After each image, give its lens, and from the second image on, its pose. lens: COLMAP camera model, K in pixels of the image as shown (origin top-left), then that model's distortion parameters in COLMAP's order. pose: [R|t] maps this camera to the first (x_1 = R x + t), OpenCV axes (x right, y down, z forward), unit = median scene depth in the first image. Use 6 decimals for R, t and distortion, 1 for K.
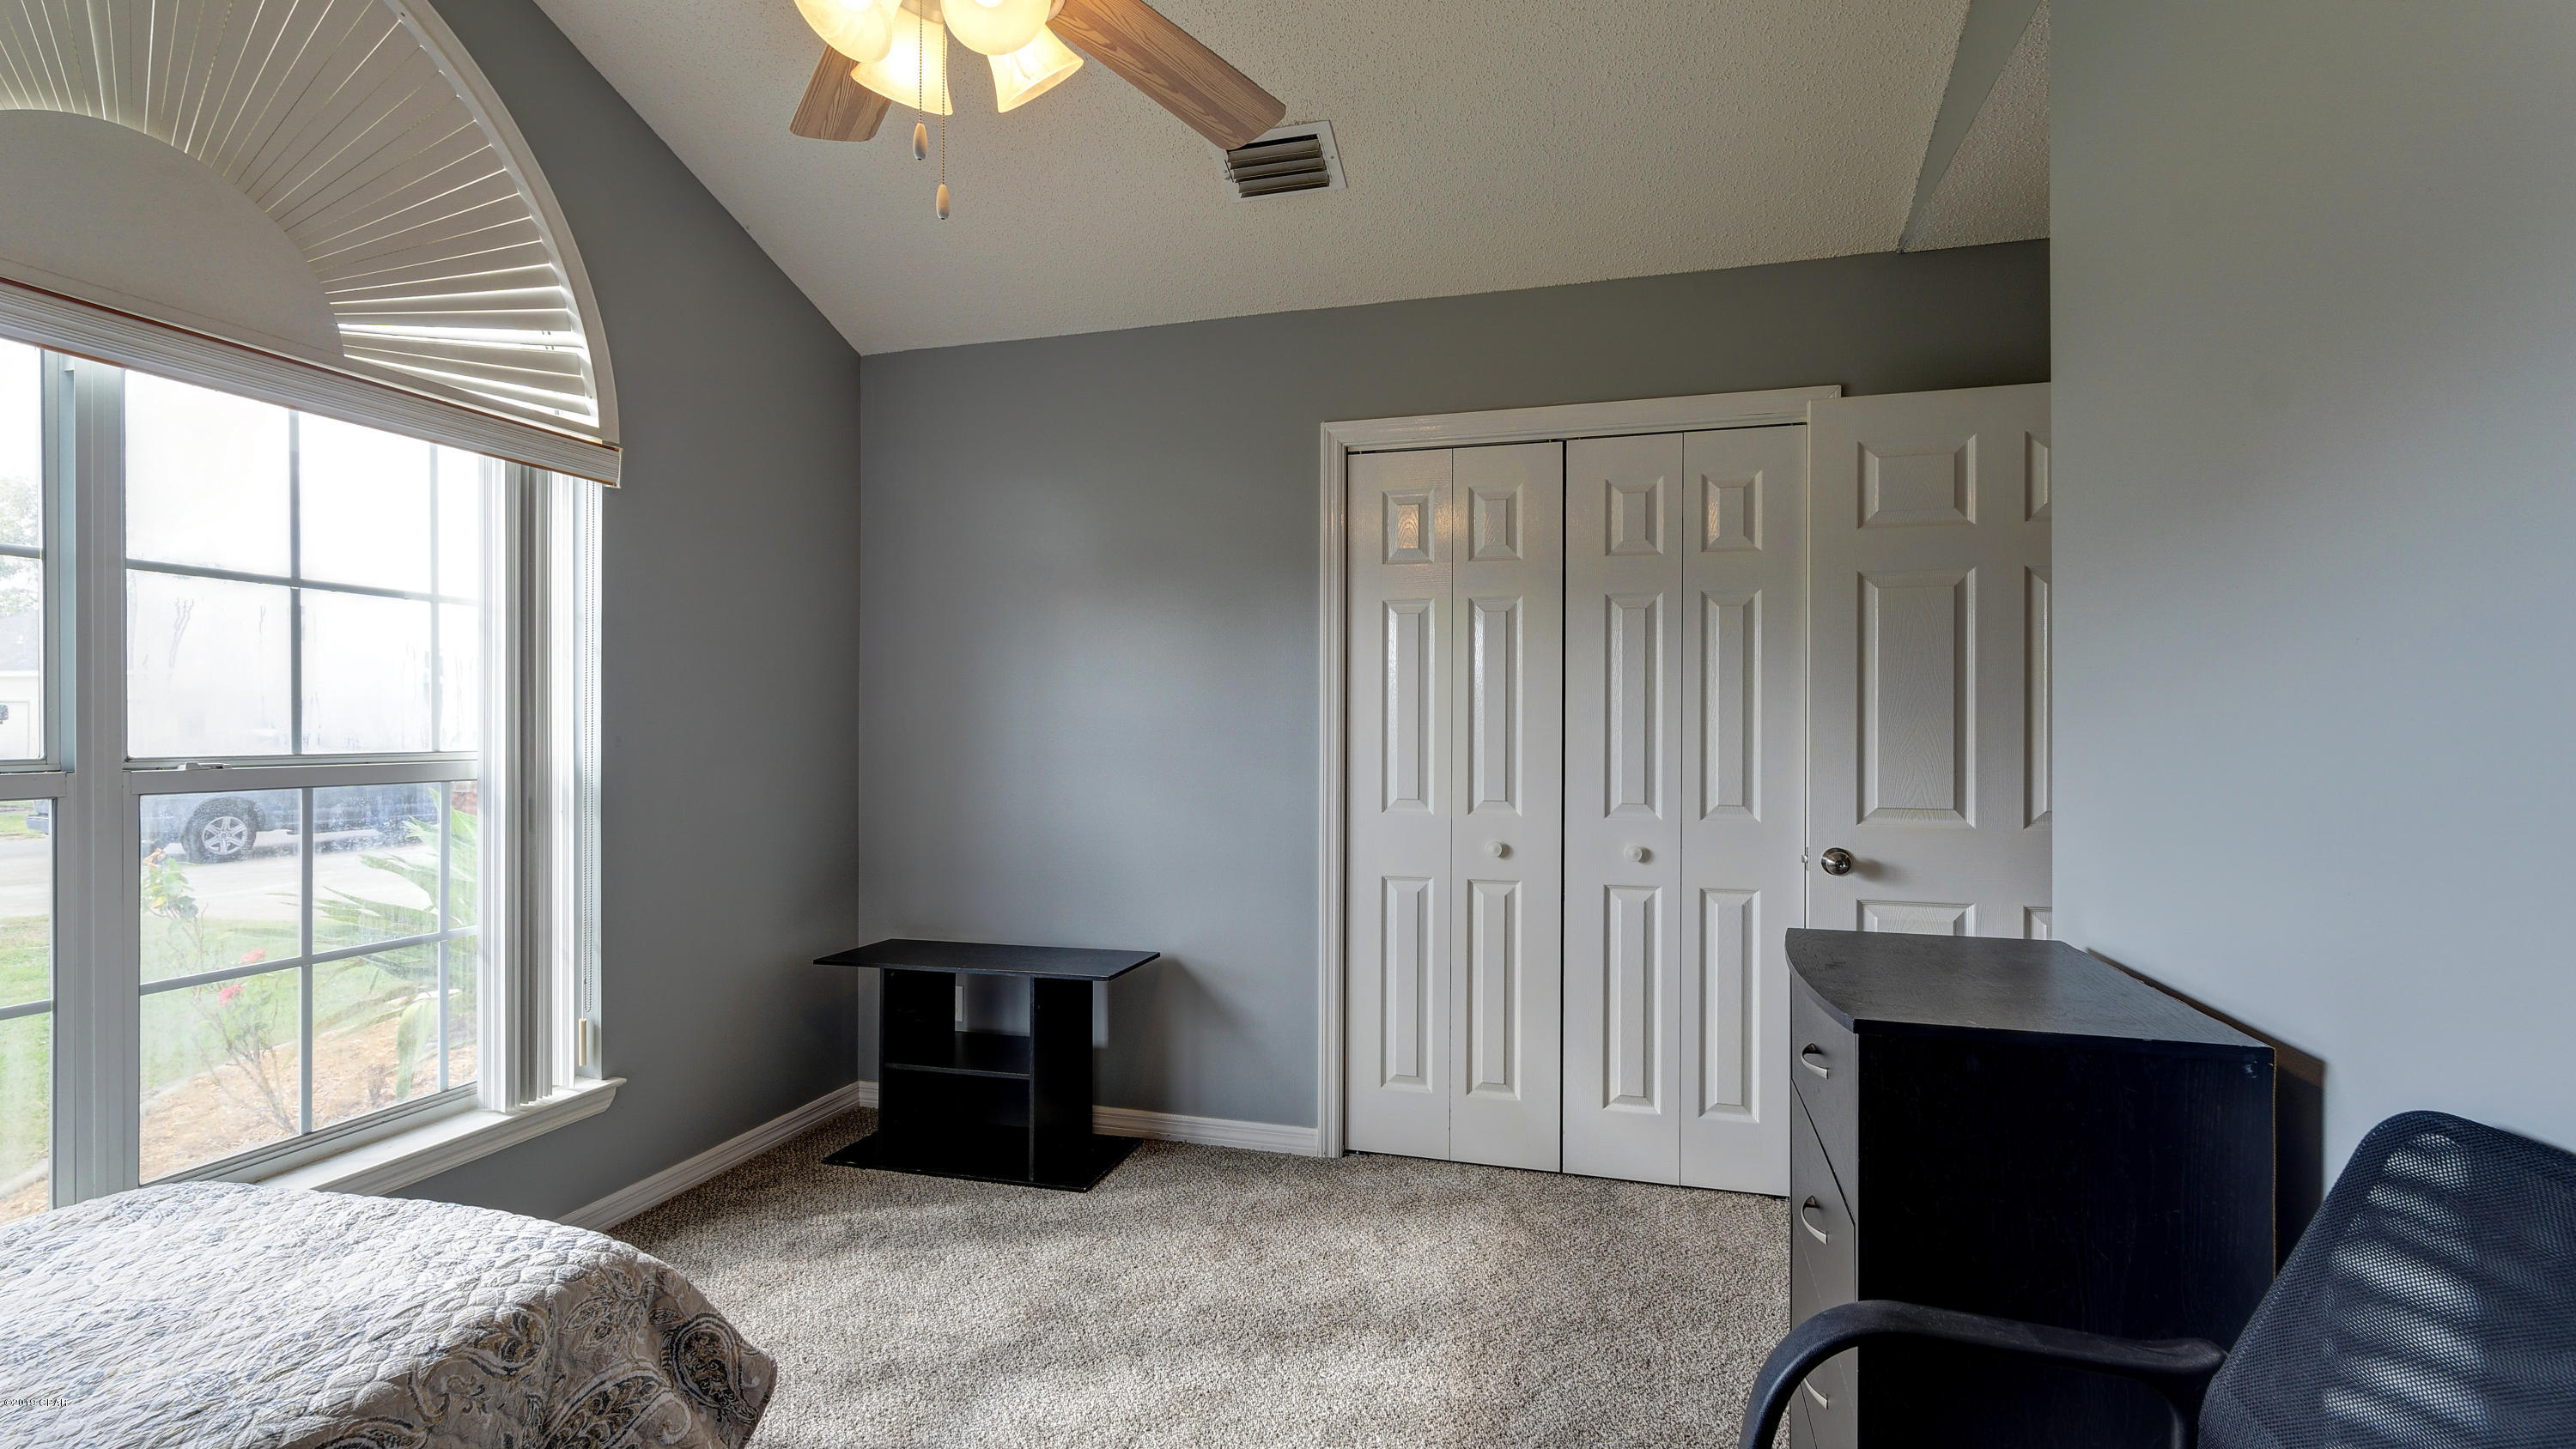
lens RADIAL K [[1144.2, 0, 1281.9], [0, 1144.2, 722.2], [0, 0, 1]] dist [-0.002633, 0.000719]
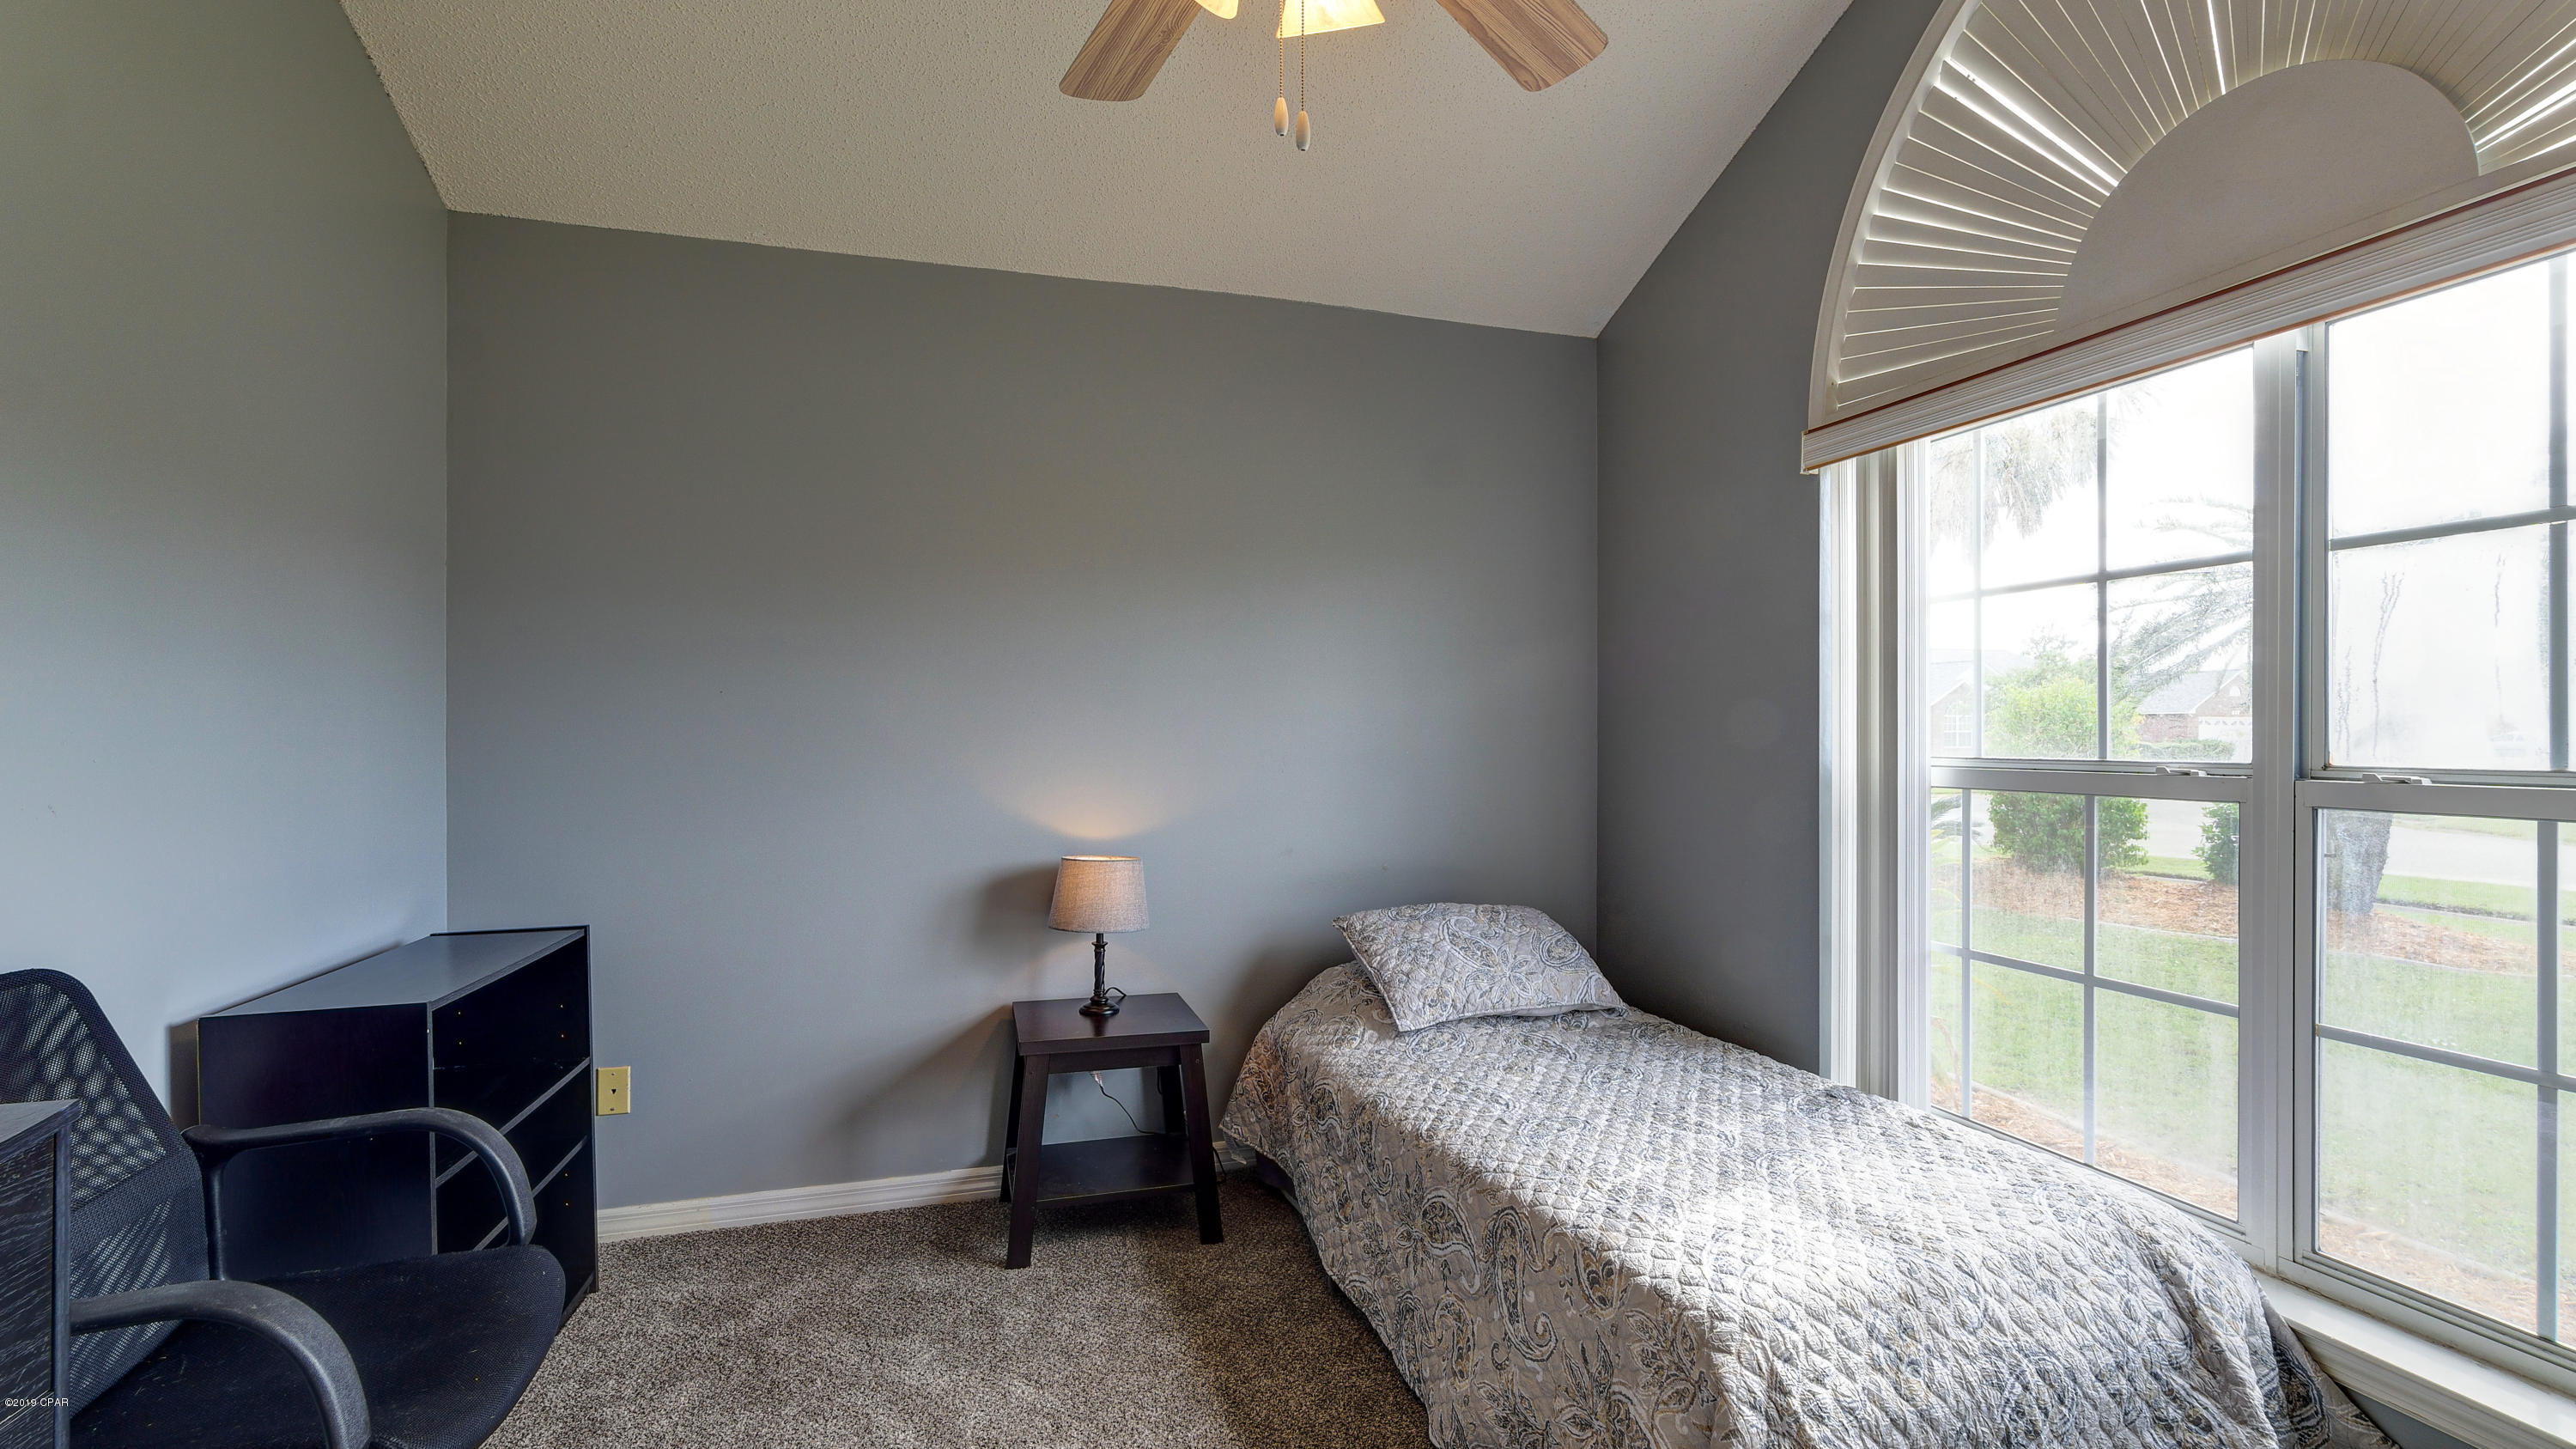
lens RADIAL K [[1144.6, 0, 1281.9], [0, 1144.6, 722.2], [0, 0, 1]] dist [-0.002633, 0.000719]
pose [[-0.836245, -0.007430, -0.548306, 0.145487], [0.001625, 0.999870, -0.016026, 0.010378], [0.548354, -0.014293, -0.836124, 1.248641]]
